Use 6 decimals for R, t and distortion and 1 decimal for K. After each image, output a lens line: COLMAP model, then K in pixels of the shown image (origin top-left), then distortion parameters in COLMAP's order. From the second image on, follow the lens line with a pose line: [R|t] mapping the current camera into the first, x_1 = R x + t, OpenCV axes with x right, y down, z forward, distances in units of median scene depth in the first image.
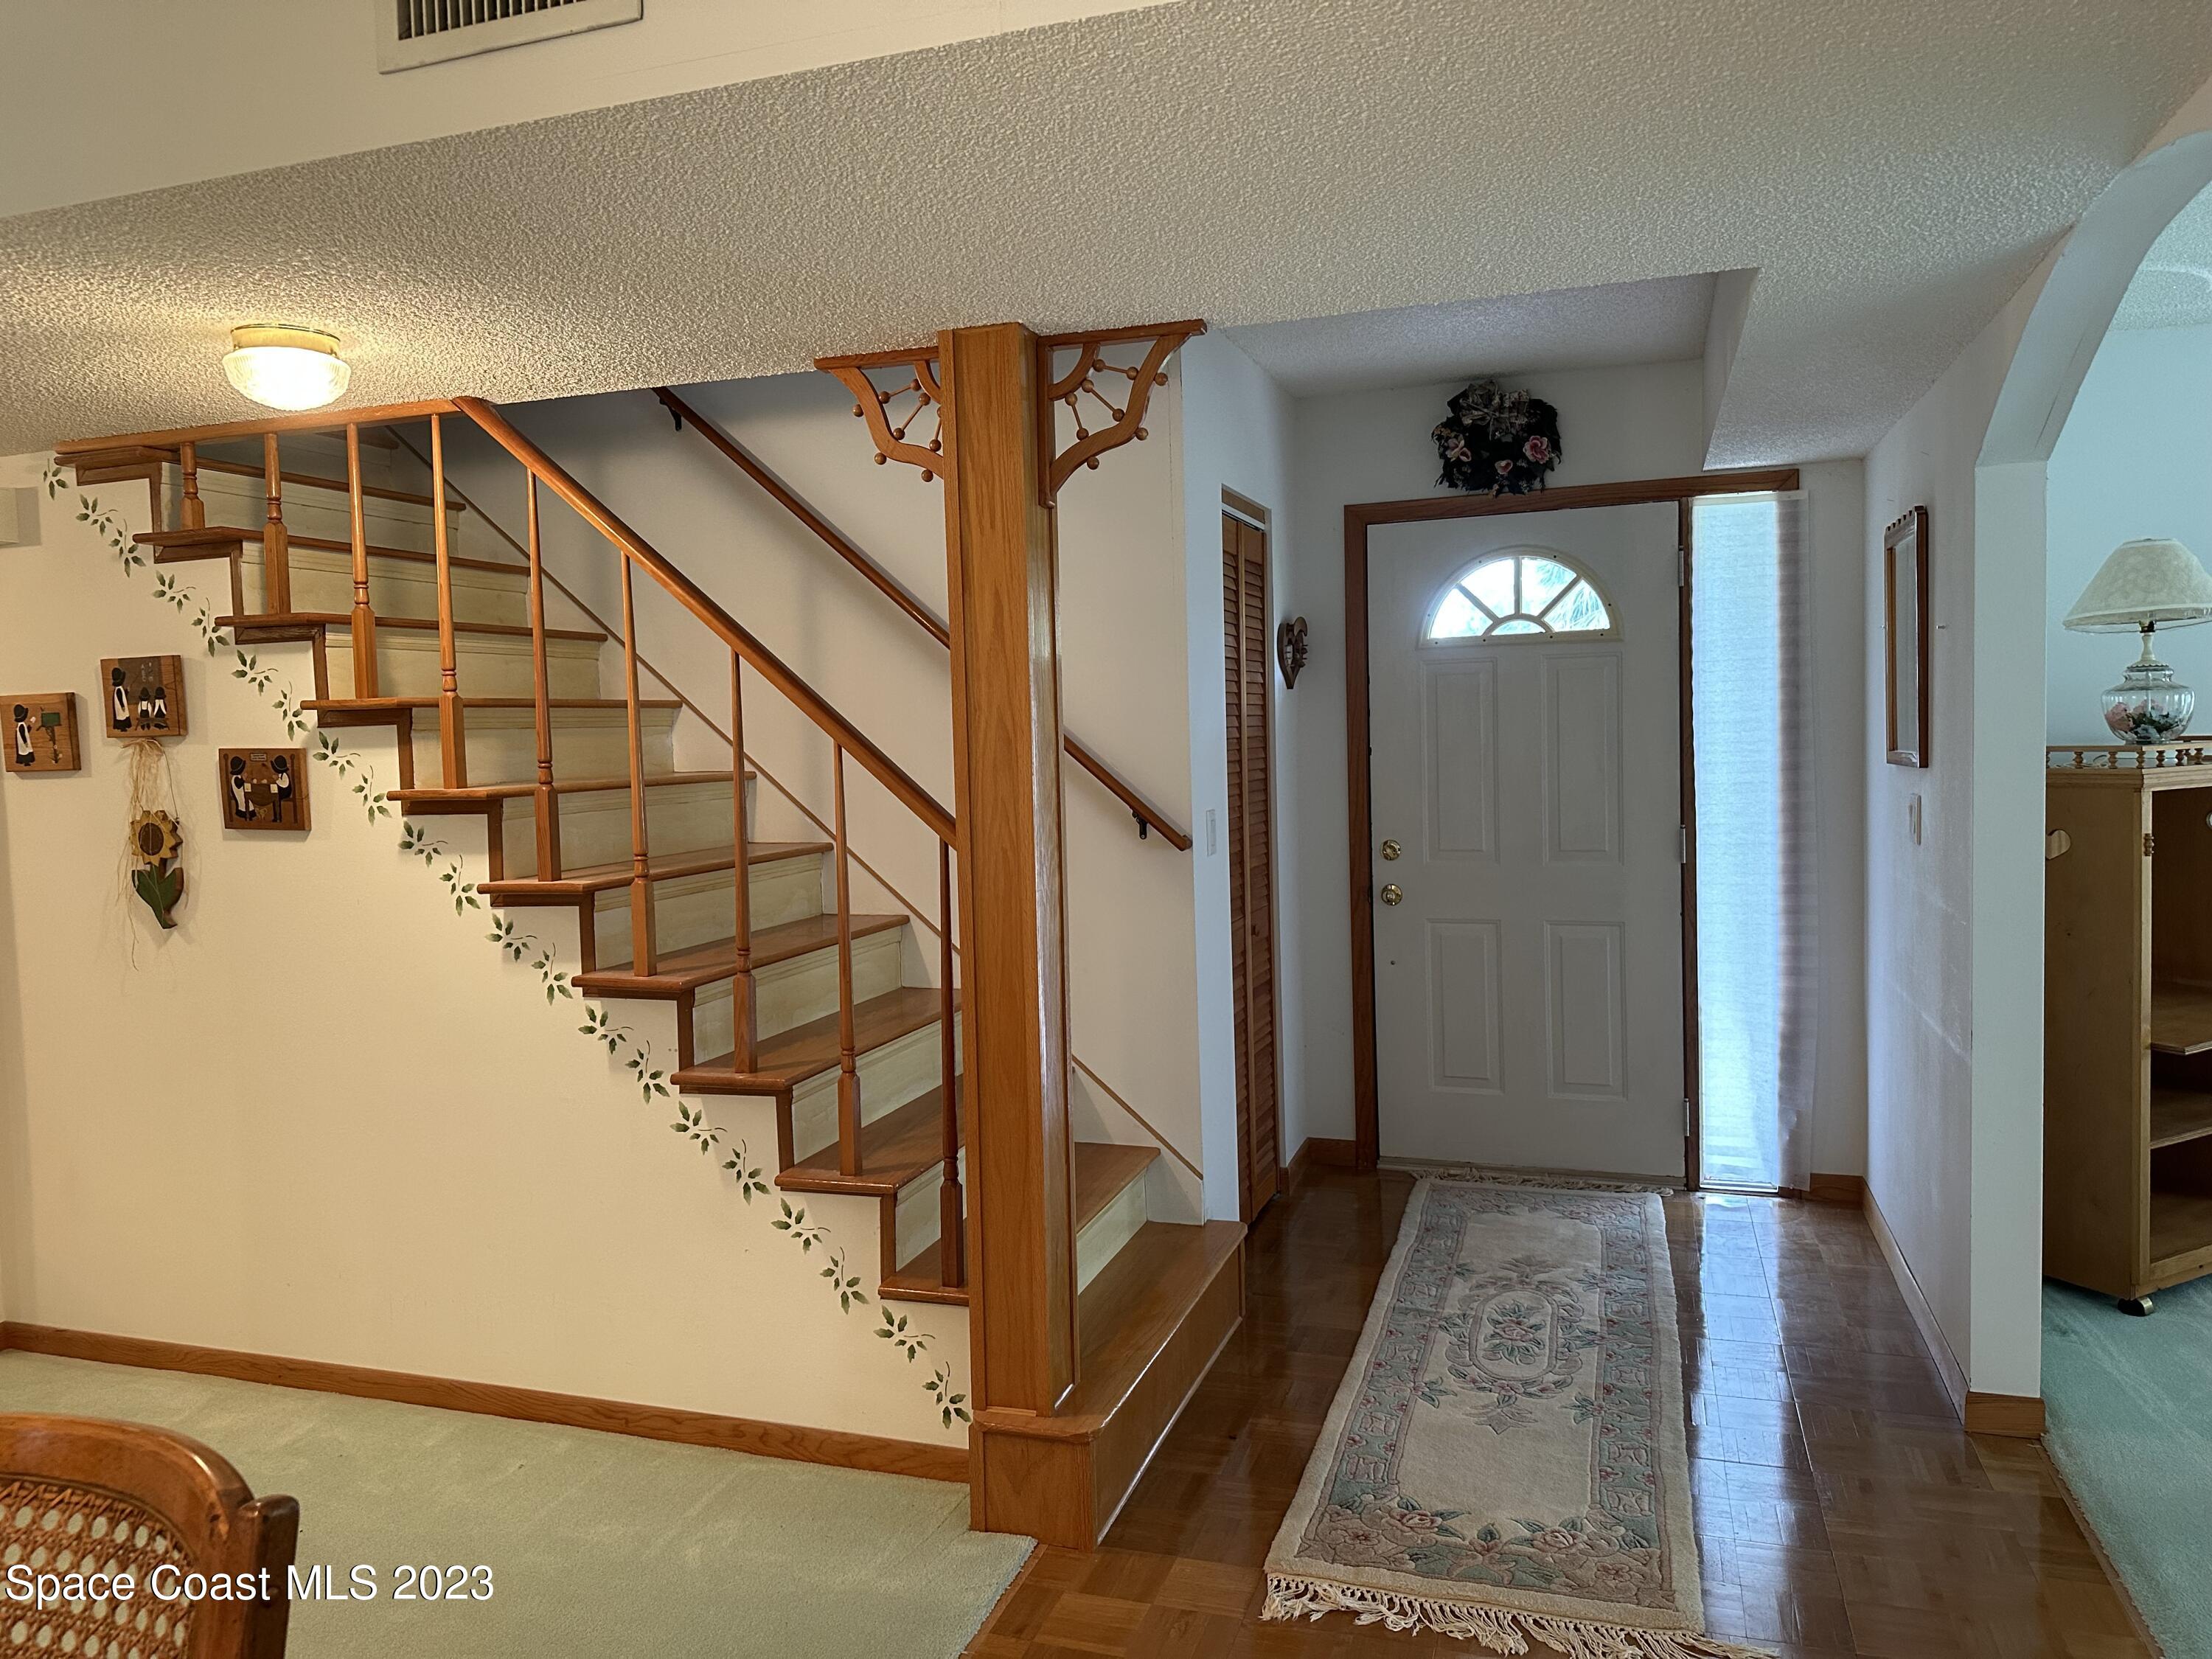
lens RADIAL K [[1545.9, 0, 1101.8], [0, 1545.9, 809.6], [0, 0, 1]] dist [0.085115, -0.183398]
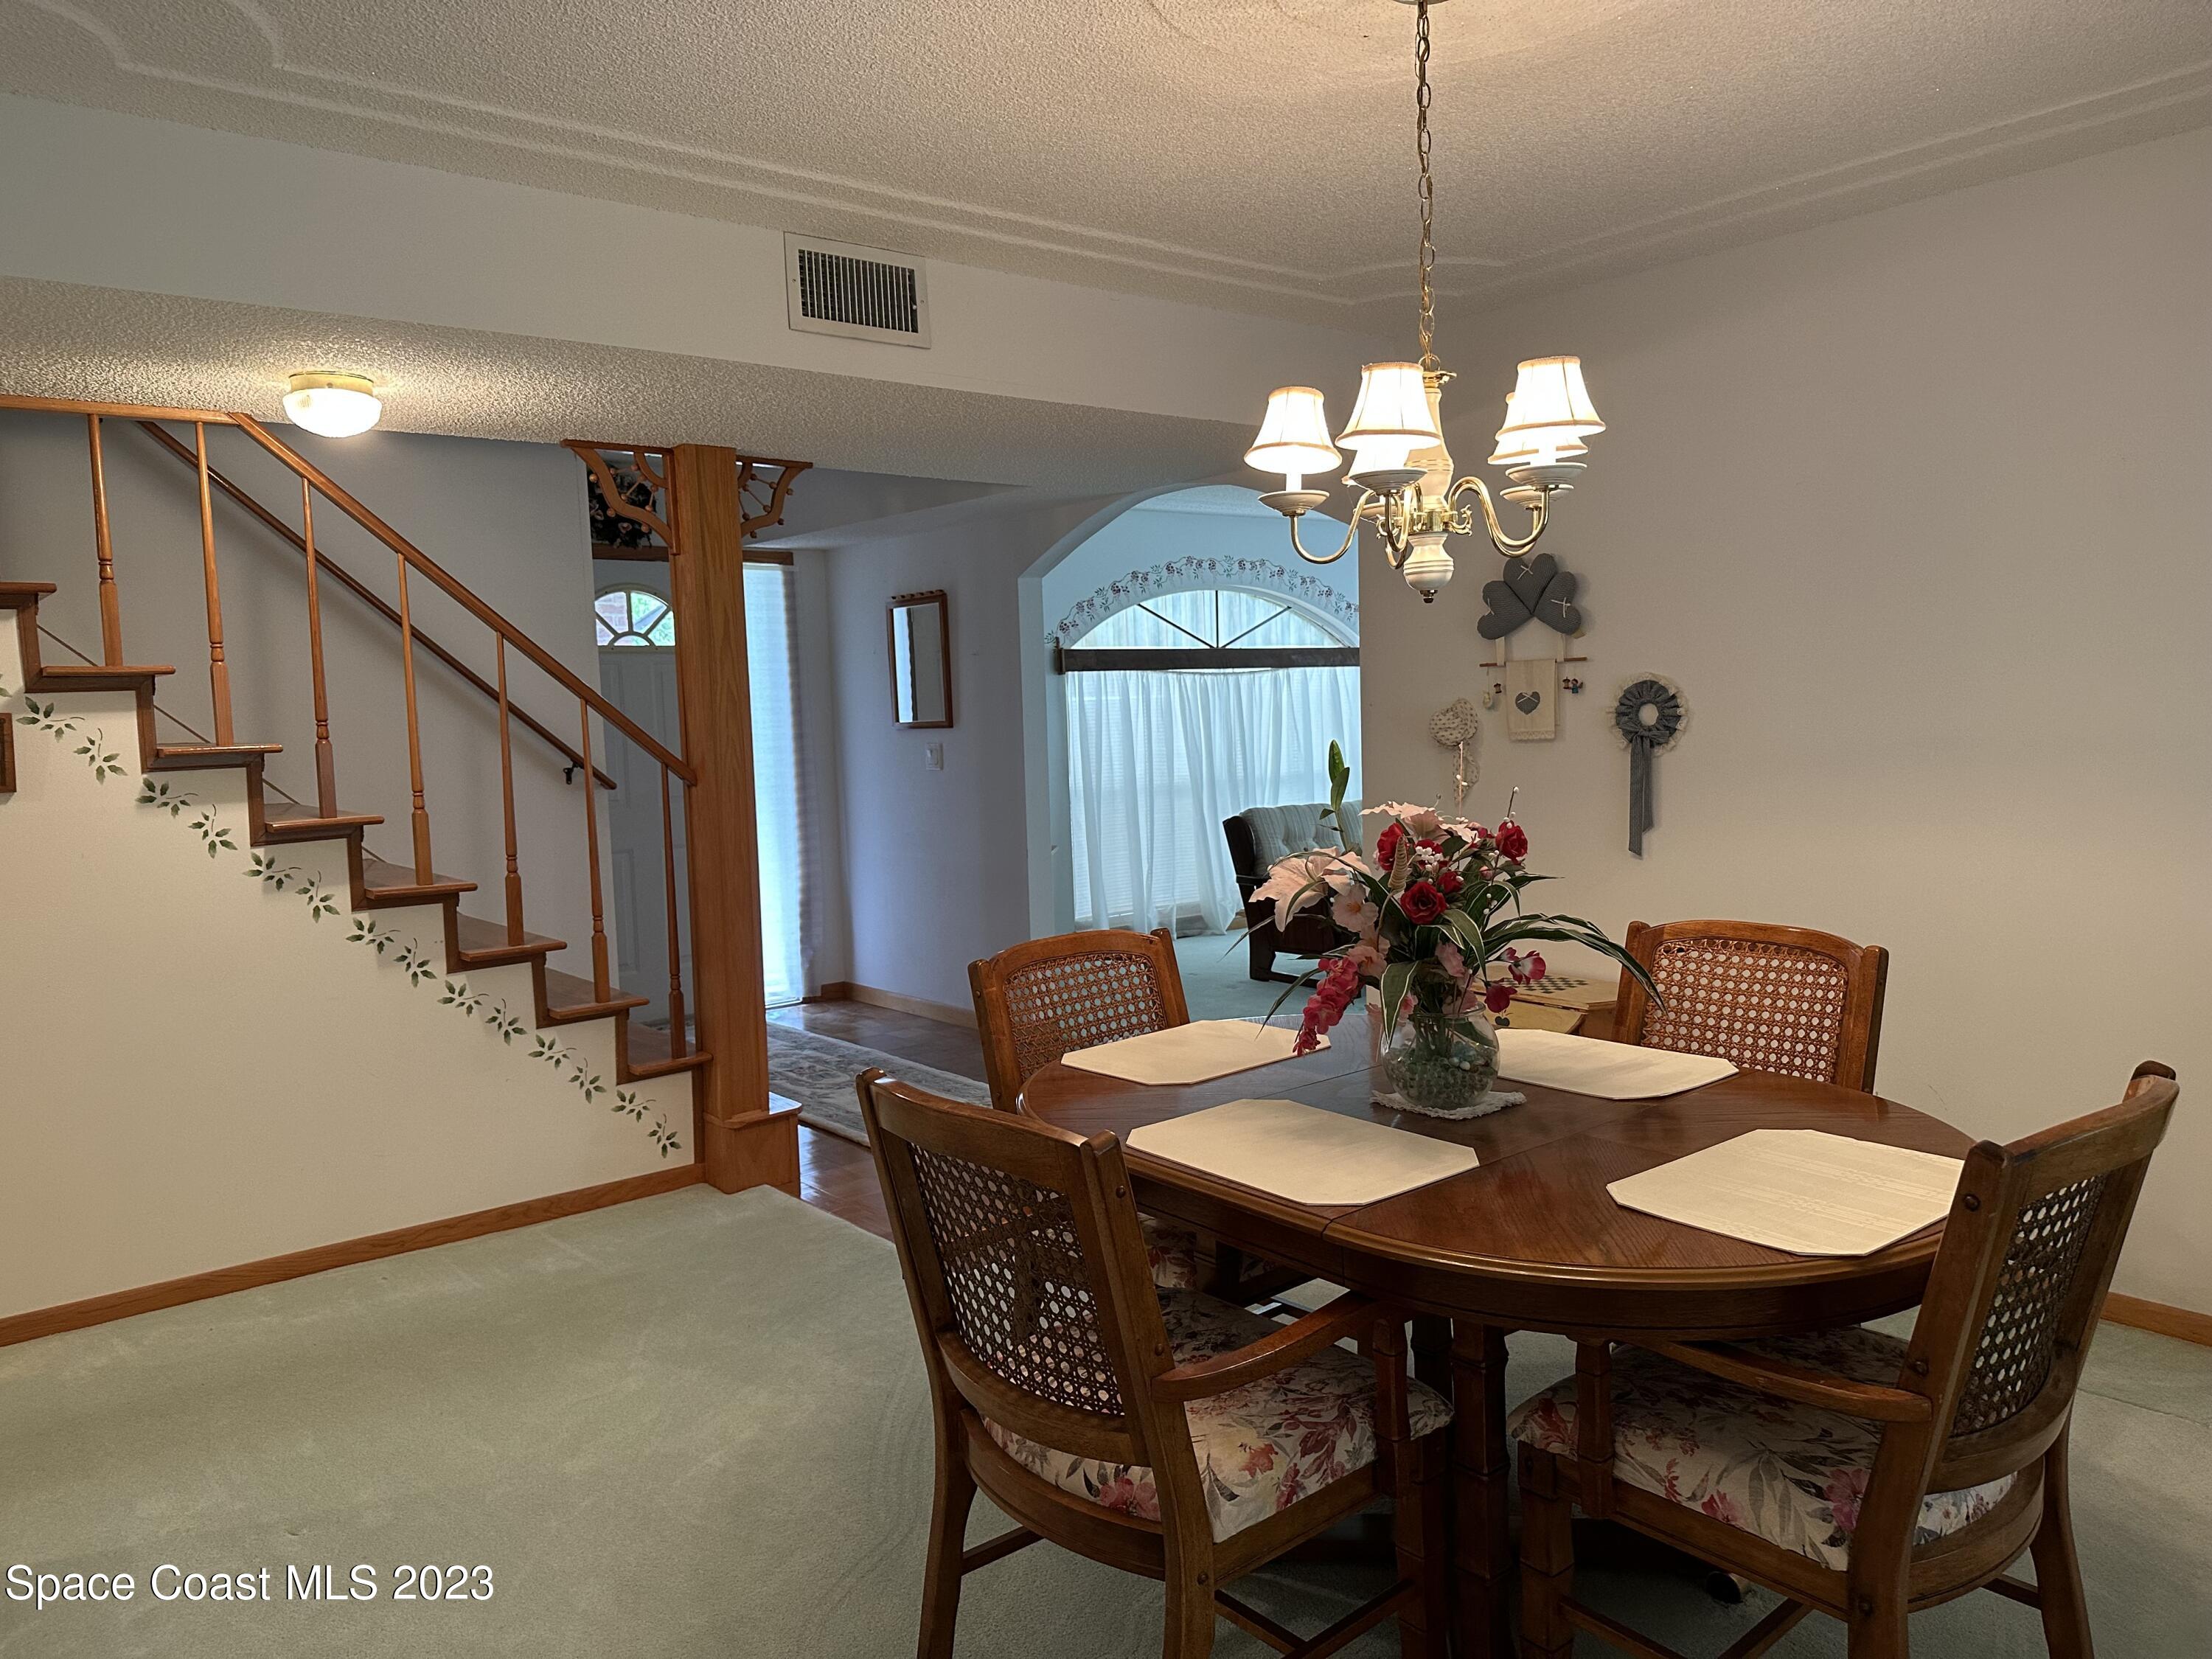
lens RADIAL K [[1527.3, 0, 1106.0], [0, 1527.3, 829.5], [0, 0, 1]] dist [0.095037, -0.171779]
pose [[0.527926, -0.060930, 0.847102, -1.021359], [0.062304, 0.997514, 0.032920, 0.050654], [-0.847002, 0.035398, 0.530410, -0.153564]]
